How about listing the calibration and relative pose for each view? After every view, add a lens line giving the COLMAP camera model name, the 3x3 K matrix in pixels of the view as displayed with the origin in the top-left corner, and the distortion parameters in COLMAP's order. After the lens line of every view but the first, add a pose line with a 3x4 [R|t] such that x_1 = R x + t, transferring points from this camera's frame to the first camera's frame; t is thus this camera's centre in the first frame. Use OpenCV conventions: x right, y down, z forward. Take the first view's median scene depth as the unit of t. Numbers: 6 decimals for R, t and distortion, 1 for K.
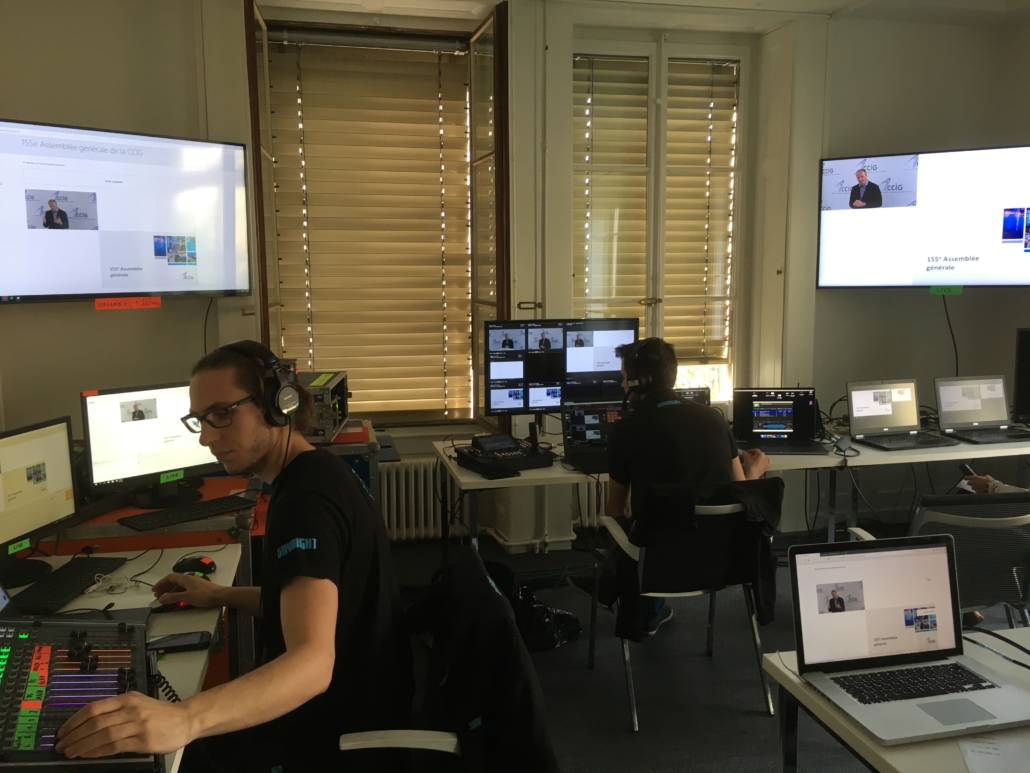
lens RADIAL K [[880.6, 0, 515.0], [0, 880.6, 386.5], [0, 0, 1]] dist [0.042467, -0.004586]
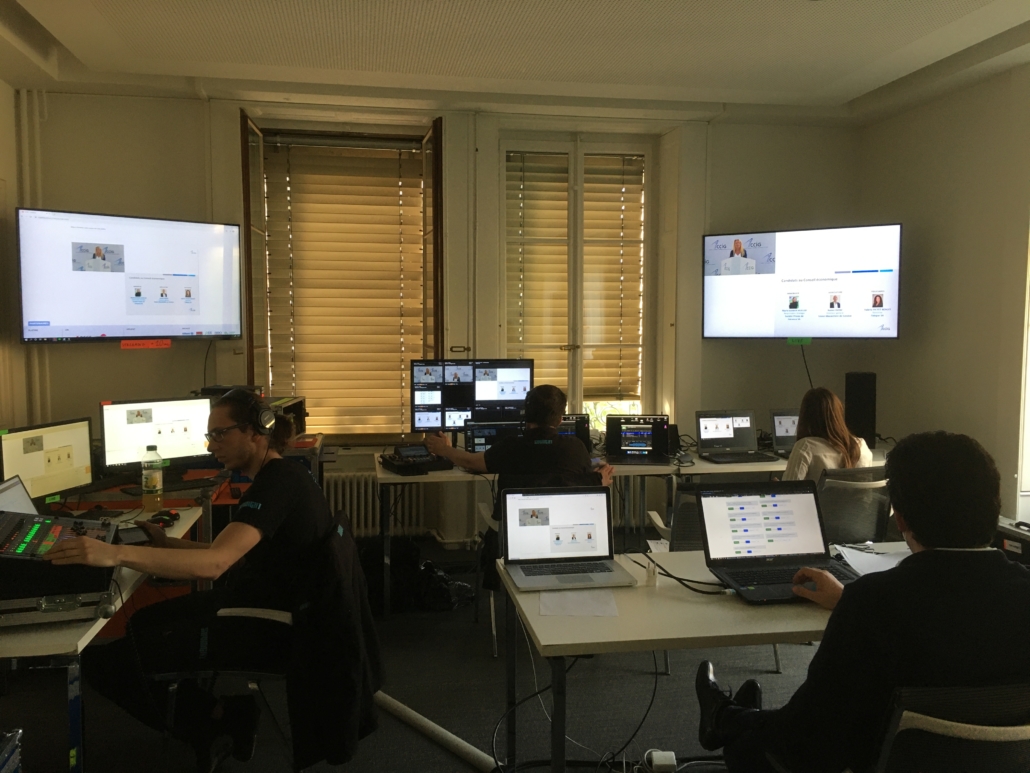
lens RADIAL K [[880.6, 0, 515.0], [0, 880.6, 386.5], [0, 0, 1]] dist [0.042467, -0.004586]
pose [[0.998624, 0.012058, -0.051028, 0.173757], [-0.014900, 0.998336, -0.055699, 0.033394], [0.050272, 0.056383, 0.997143, -0.275870]]
